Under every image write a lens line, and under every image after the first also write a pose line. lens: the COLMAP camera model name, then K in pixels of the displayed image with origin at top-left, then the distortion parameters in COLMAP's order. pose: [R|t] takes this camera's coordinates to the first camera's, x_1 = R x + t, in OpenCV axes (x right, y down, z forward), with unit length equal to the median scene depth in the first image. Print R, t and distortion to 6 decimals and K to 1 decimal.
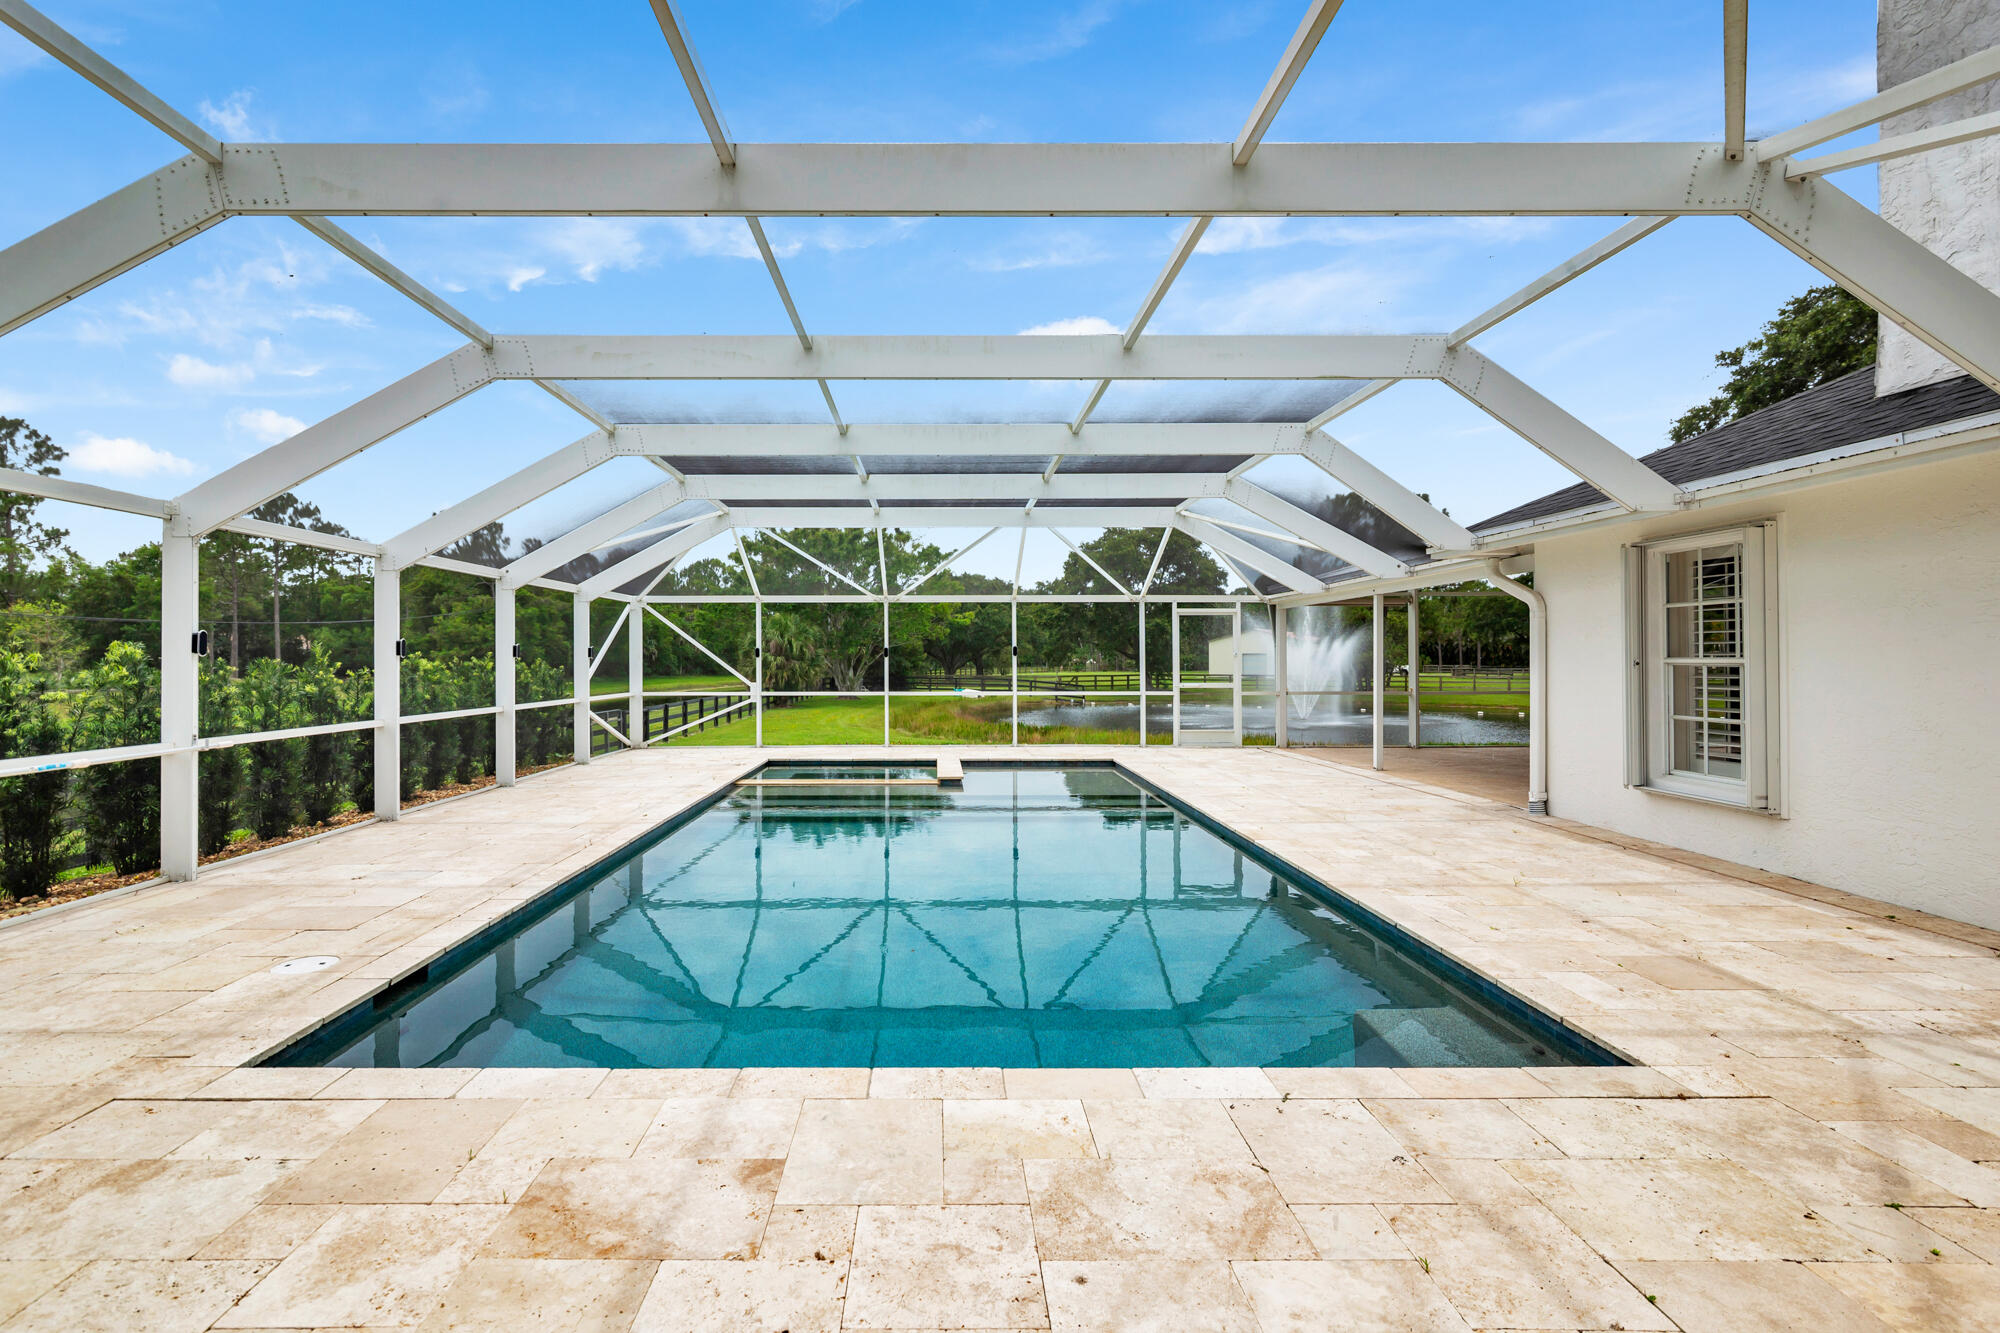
lens RADIAL K [[912.7, 0, 997.6], [0, 912.7, 661.3], [0, 0, 1]] dist [-0.010042, 0.002881]
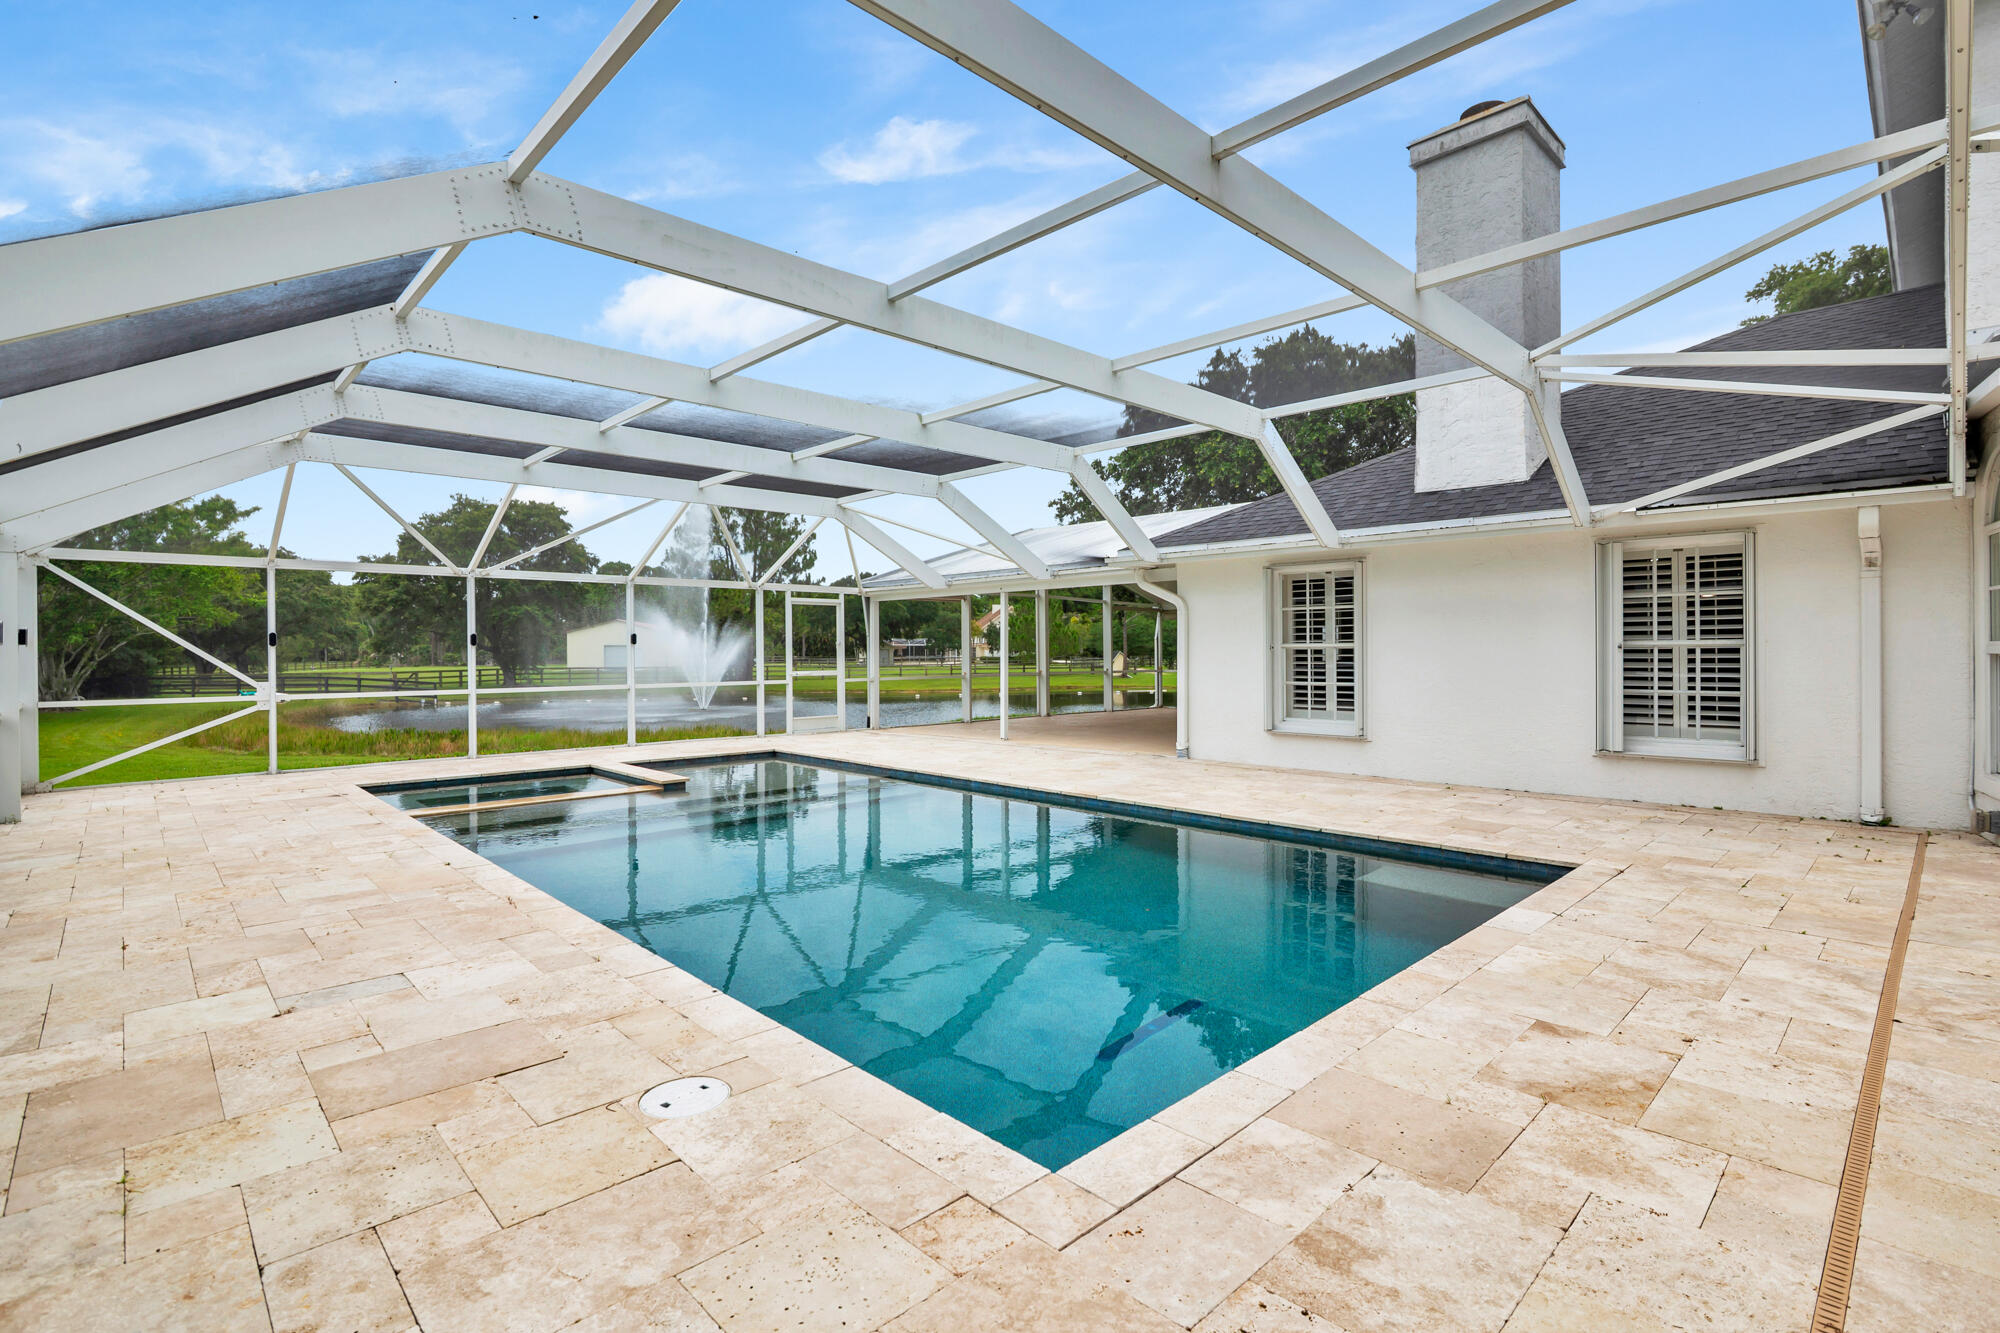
lens RADIAL K [[912.7, 0, 989.0], [0, 912.7, 665.8], [0, 0, 1]] dist [-0.010042, 0.002881]
pose [[0.732119, -0.014383, 0.681025, -0.751272], [0.005712, 0.999872, 0.014976, 0.007769], [-0.681153, -0.007074, 0.732107, 0.261751]]
